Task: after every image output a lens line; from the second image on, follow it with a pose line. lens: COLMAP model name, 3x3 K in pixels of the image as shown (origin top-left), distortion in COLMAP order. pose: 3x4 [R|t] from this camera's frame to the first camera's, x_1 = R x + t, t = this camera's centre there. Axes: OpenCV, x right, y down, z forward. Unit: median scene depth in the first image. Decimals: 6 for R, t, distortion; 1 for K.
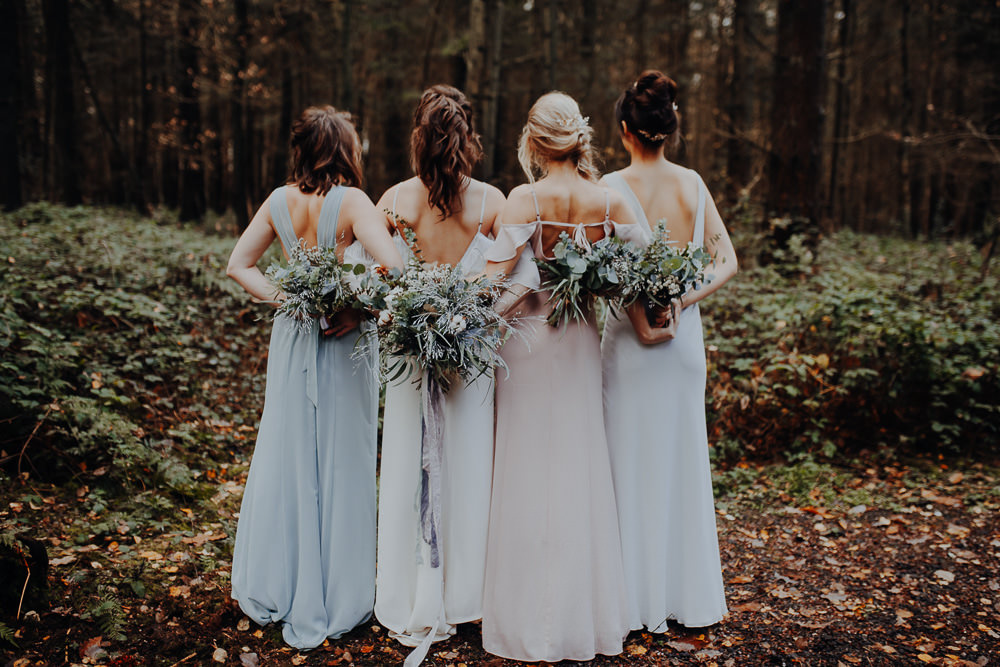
lens RADIAL K [[957.1, 0, 505.7], [0, 957.1, 333.1], [0, 0, 1]] dist [-0.071438, 0.108824]
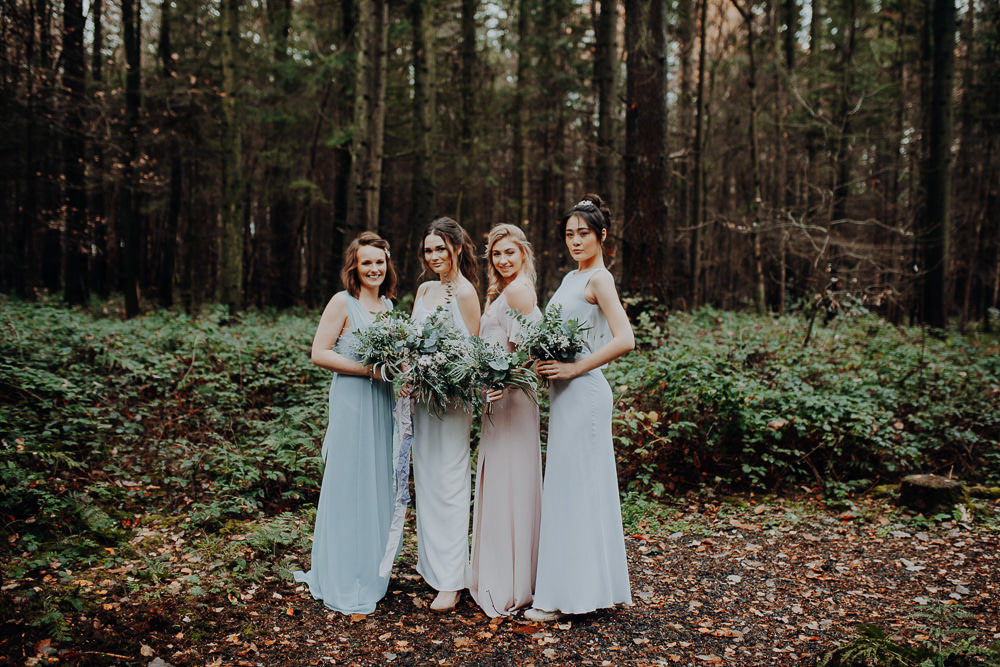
lens RADIAL K [[957.1, 0, 505.7], [0, 957.1, 333.1], [0, 0, 1]] dist [-0.071438, 0.108824]
pose [[0.993157, -0.011517, 0.116215, 0.014260], [0.021222, 0.996355, -0.082618, 0.022538], [-0.114839, 0.084519, 0.989782, -0.192809]]
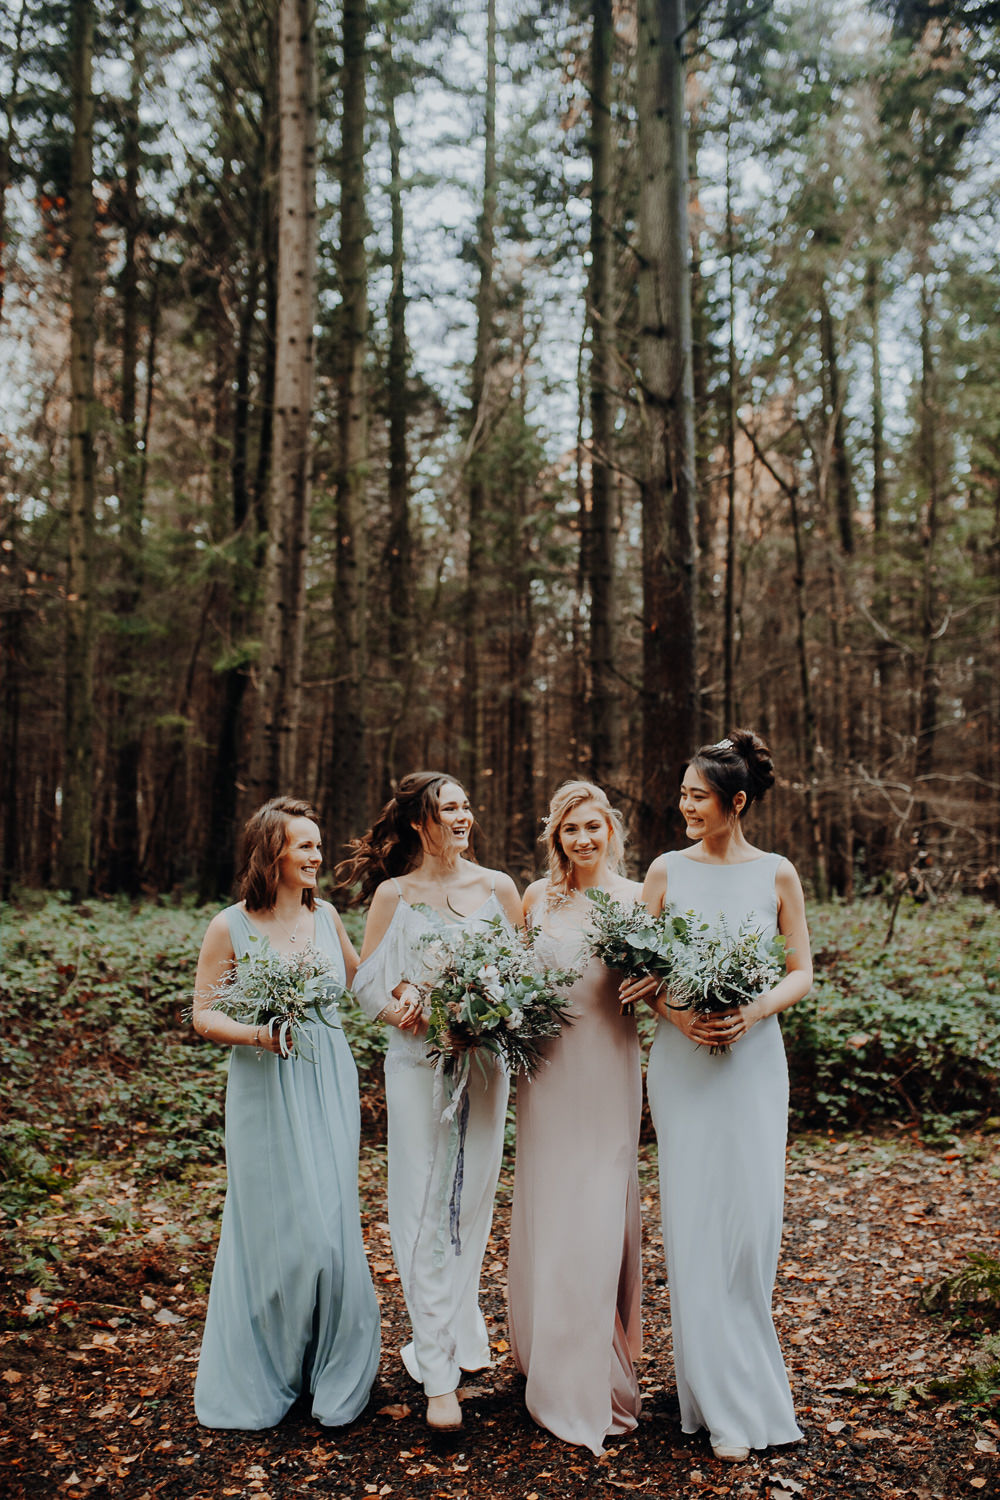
lens RADIAL K [[1445.8, 0, 500.8], [0, 1445.8, 752.8], [0, 0, 1]] dist [-0.067259, 0.097911]
pose [[0.986297, 0.001326, 0.164974, -0.109563], [0.032641, 0.978632, -0.203013, 0.046193], [-0.161718, 0.205616, 0.965178, -0.444796]]
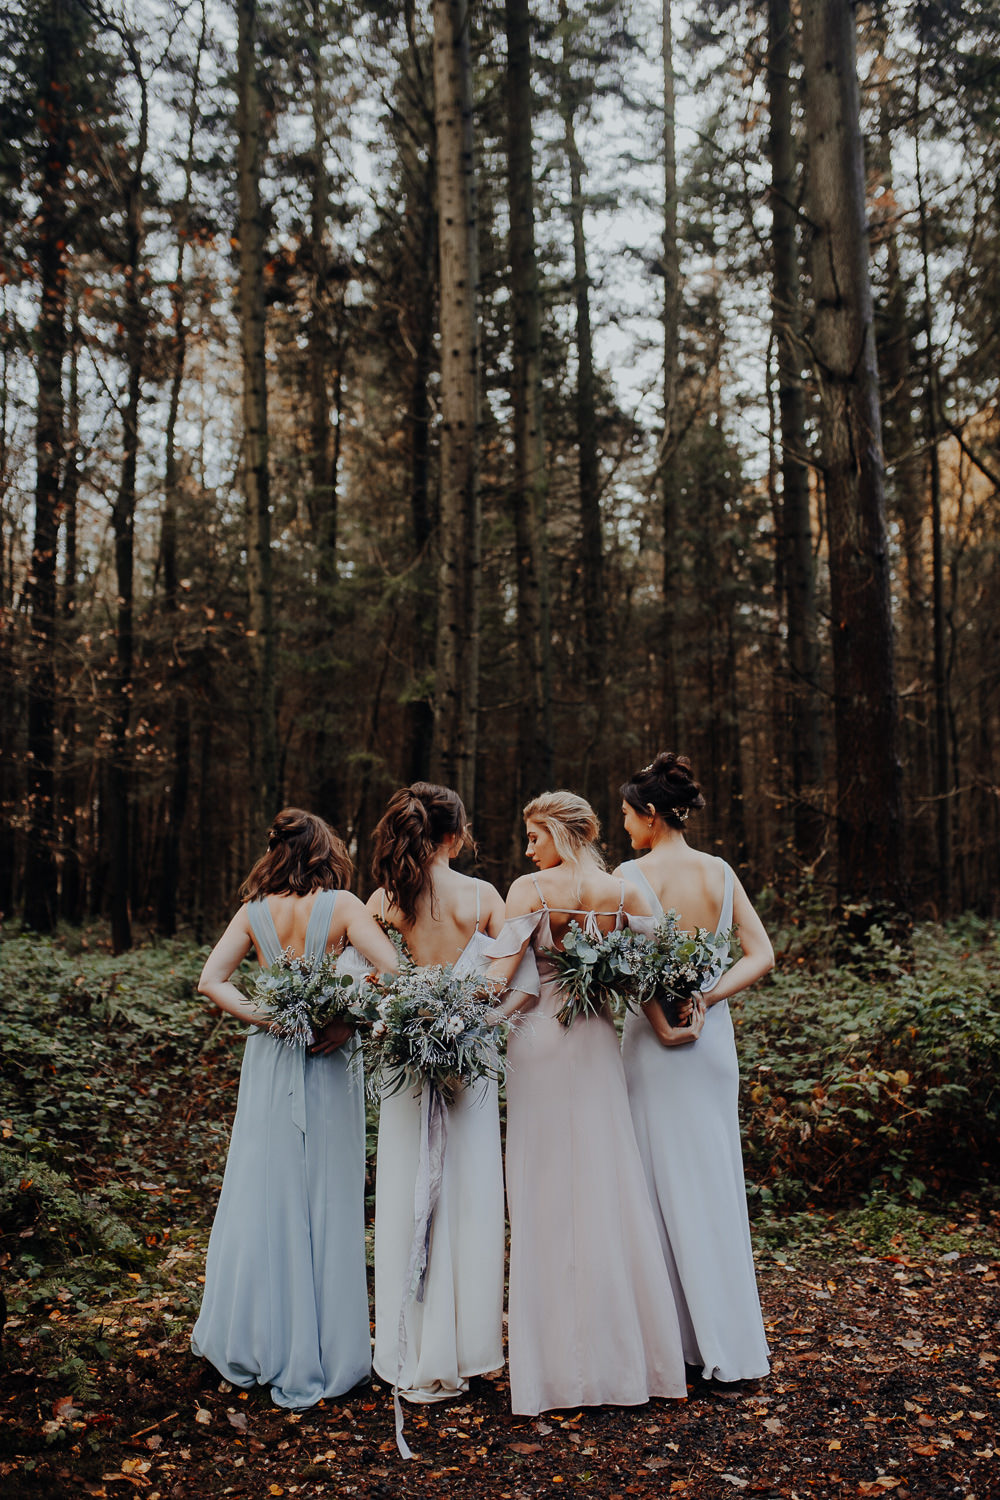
lens RADIAL K [[1438.1, 0, 498.9], [0, 1438.1, 758.1], [0, 0, 1]] dist [-0.077005, 0.128791]
pose [[0.999395, -0.032105, 0.013345, -0.015056], [0.034303, 0.973046, -0.228047, 0.033235], [-0.005664, 0.228367, 0.973559, -0.261334]]
